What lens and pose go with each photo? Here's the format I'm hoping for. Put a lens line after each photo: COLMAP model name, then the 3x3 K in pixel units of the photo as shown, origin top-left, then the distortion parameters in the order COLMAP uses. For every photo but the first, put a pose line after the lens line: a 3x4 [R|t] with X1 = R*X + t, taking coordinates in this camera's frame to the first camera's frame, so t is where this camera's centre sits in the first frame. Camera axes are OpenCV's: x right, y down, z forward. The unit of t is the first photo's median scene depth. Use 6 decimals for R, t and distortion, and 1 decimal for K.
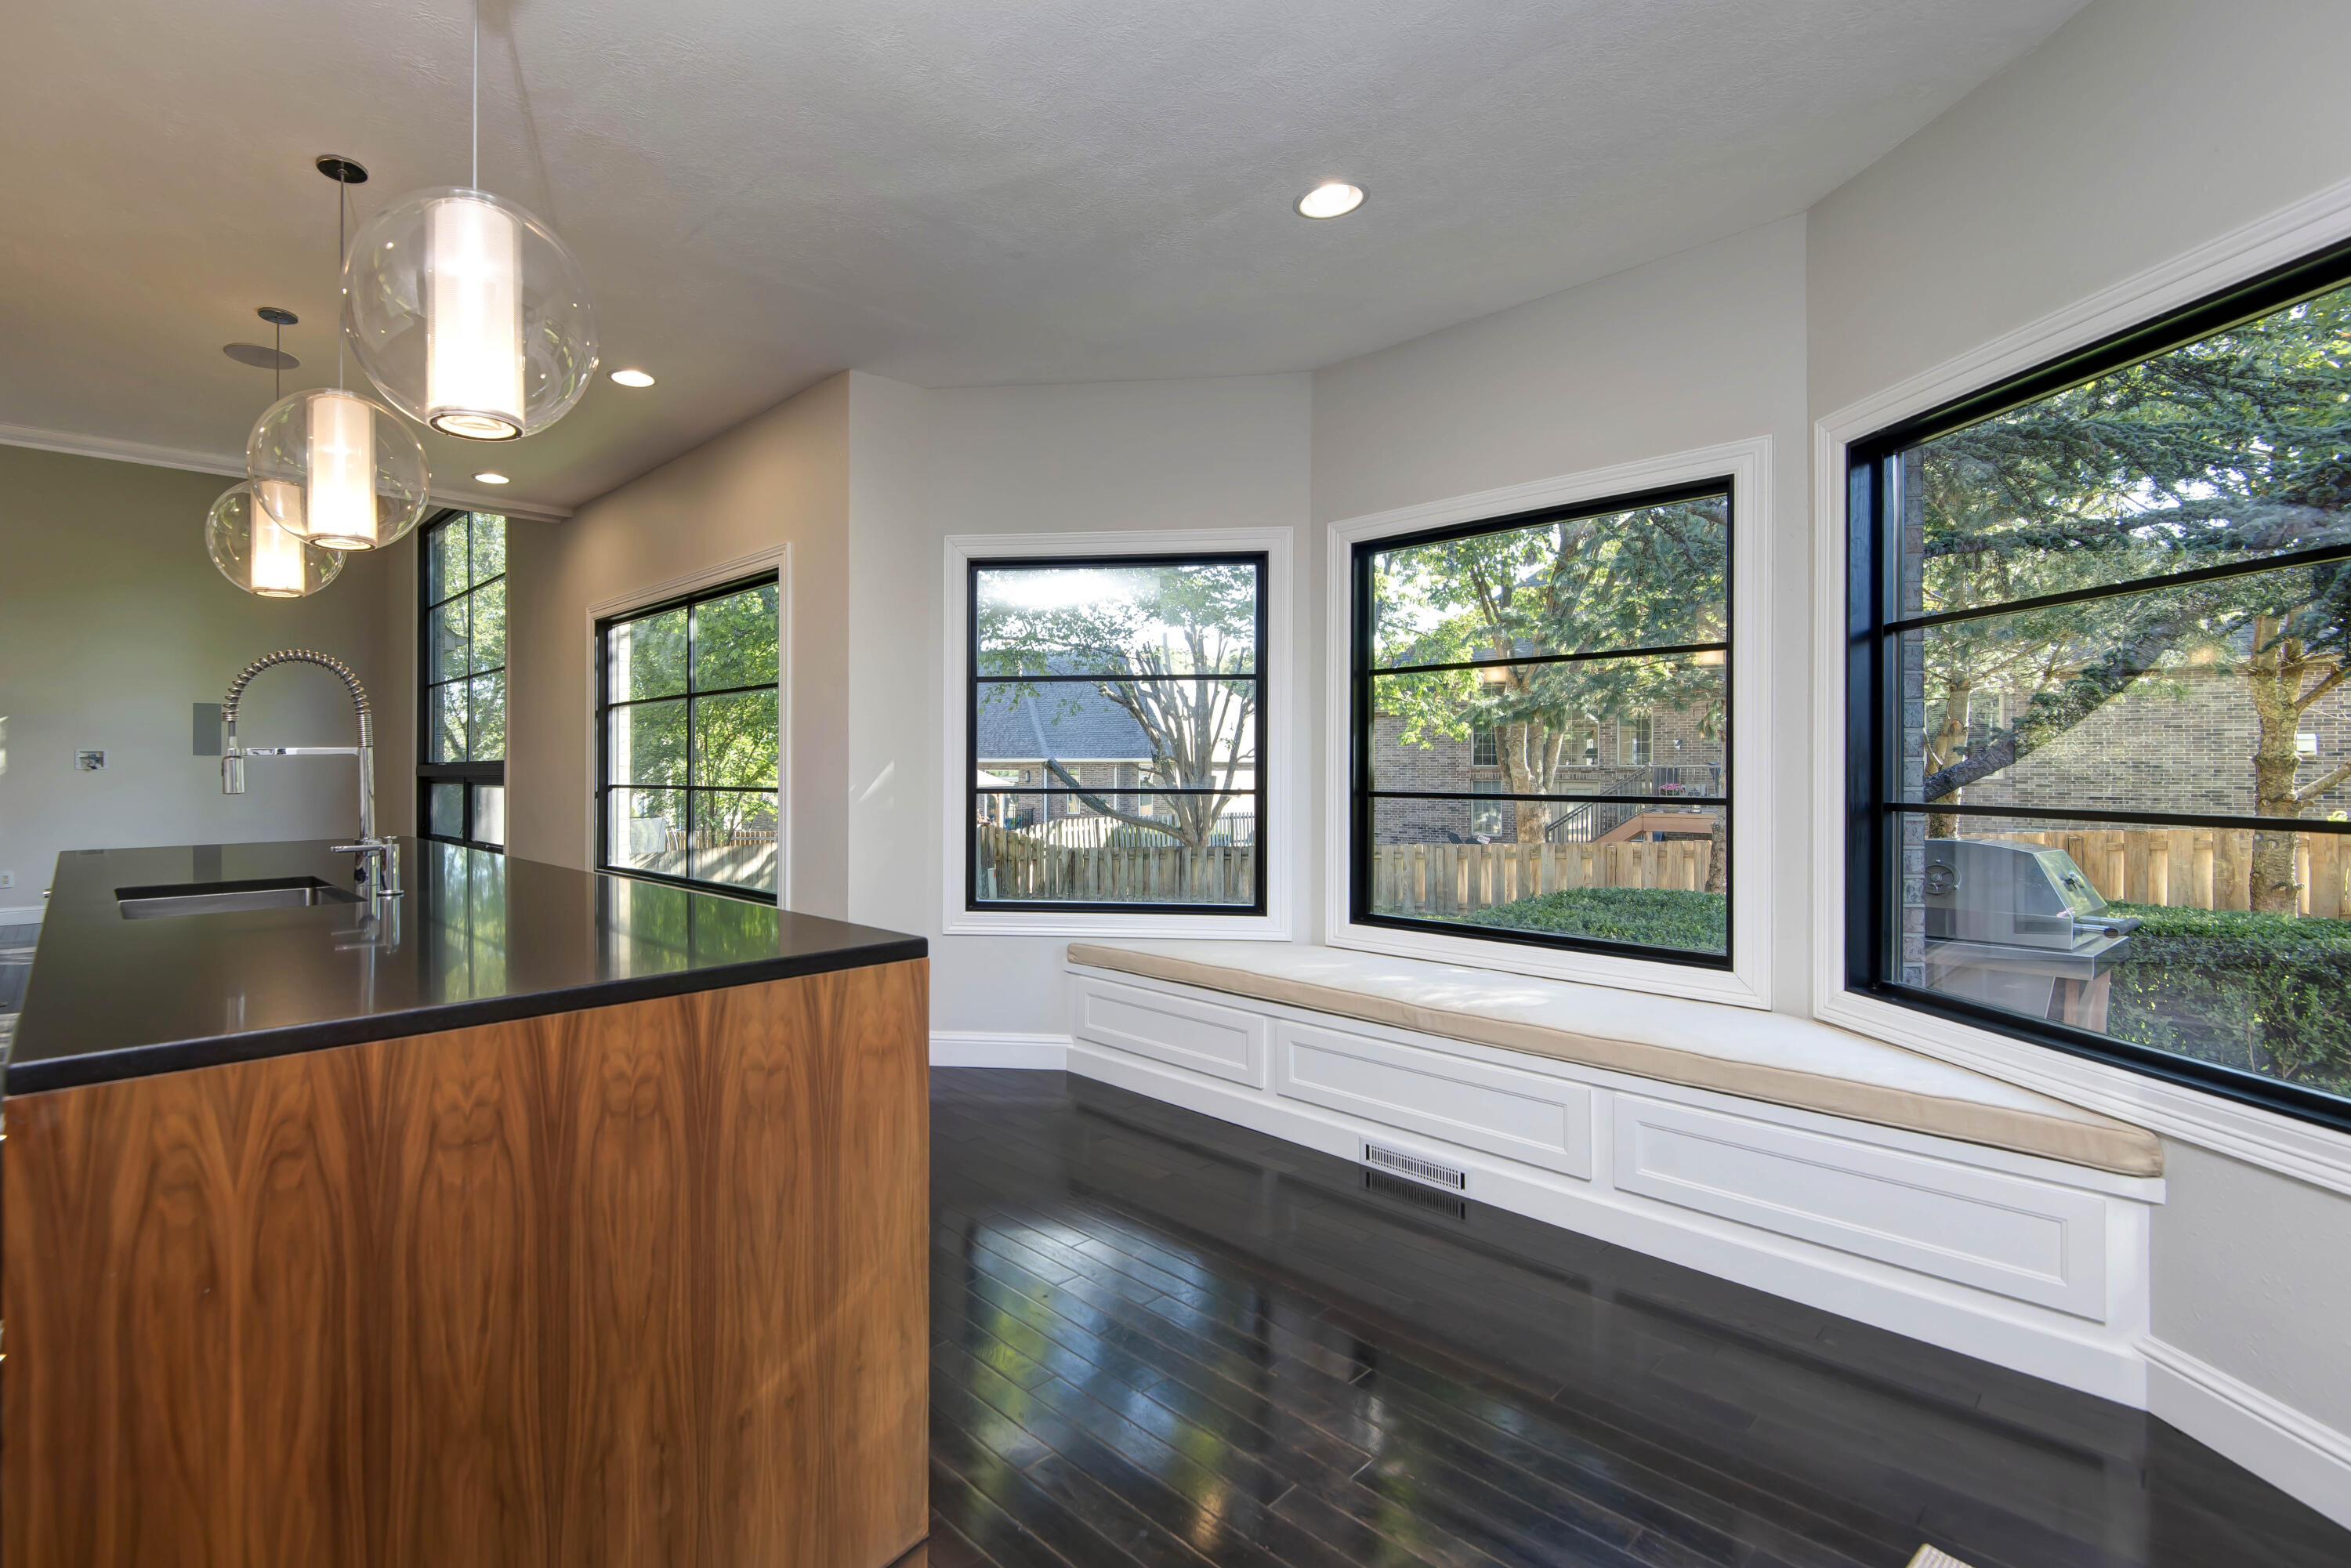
lens RADIAL K [[1081.5, 0, 1163.9], [0, 1081.5, 766.6], [0, 0, 1]] dist [0.006997, -0.000183]
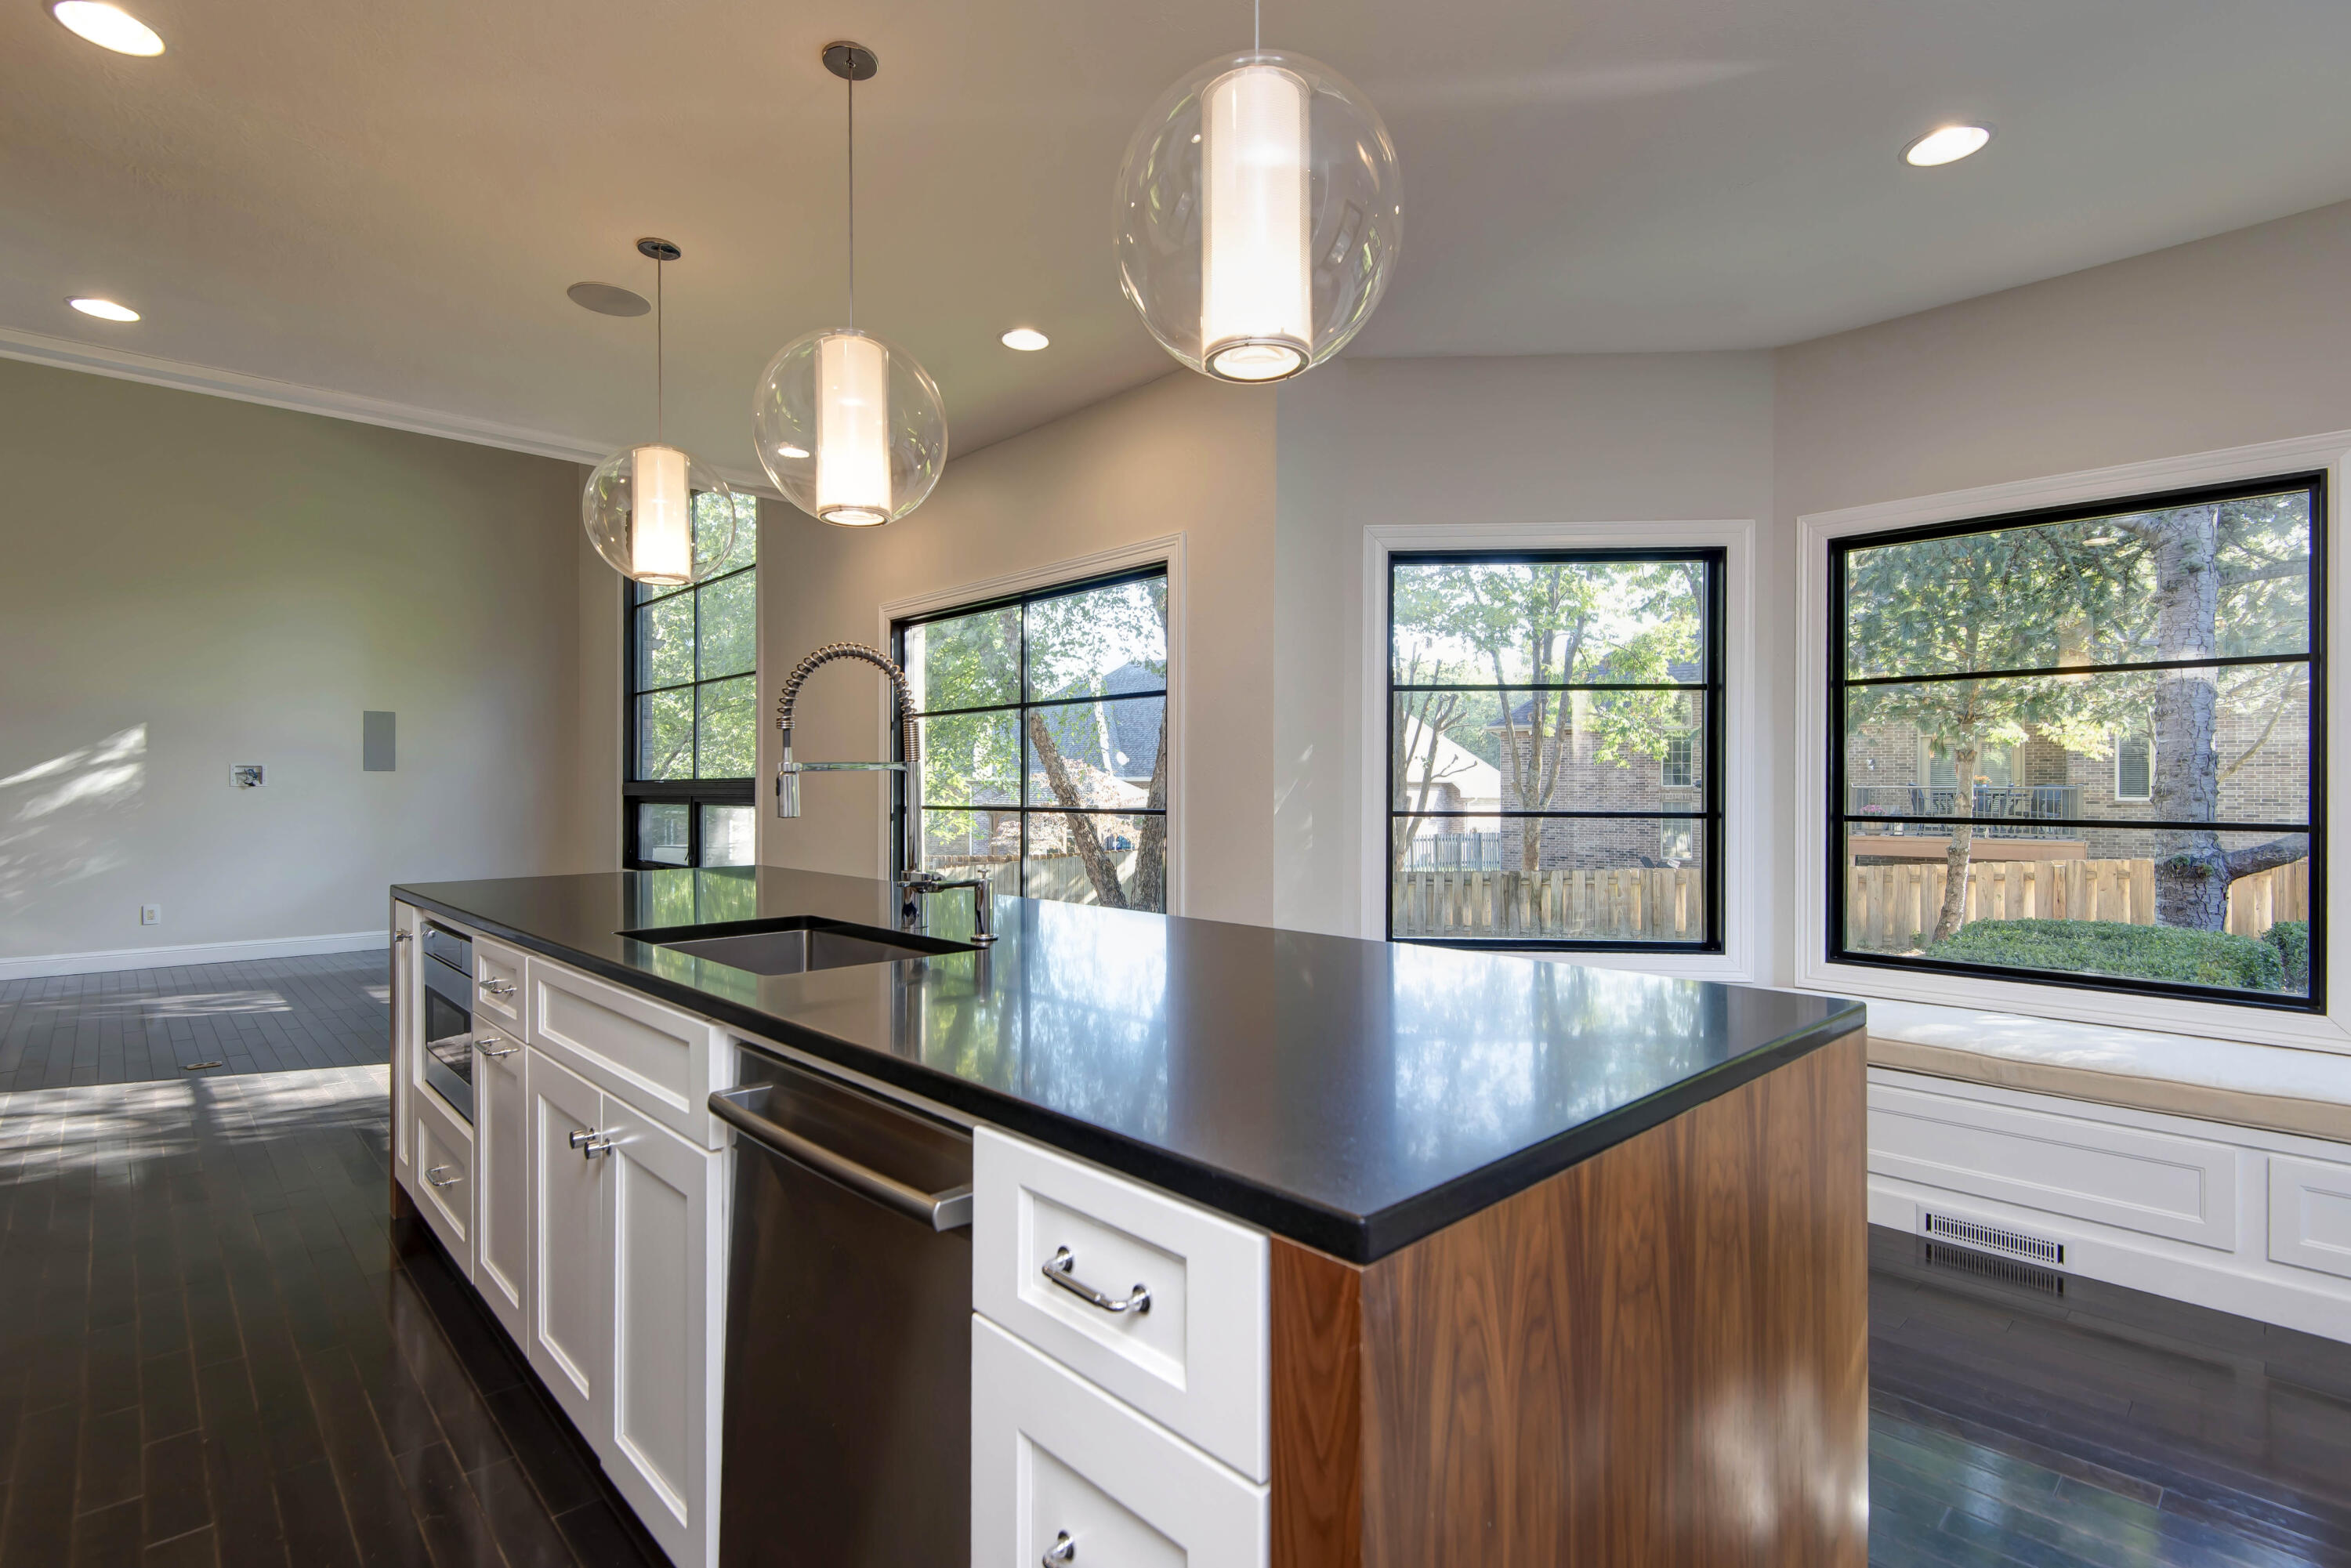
lens RADIAL K [[1092.7, 0, 1096.2], [0, 1092.7, 790.4], [0, 0, 1]] dist [0.008082, -0.000204]
pose [[0.998463, 0.002043, 0.055379, -0.460926], [-0.002308, 0.999986, 0.004726, -0.000288], [-0.055369, -0.004847, 0.998454, 0.116684]]
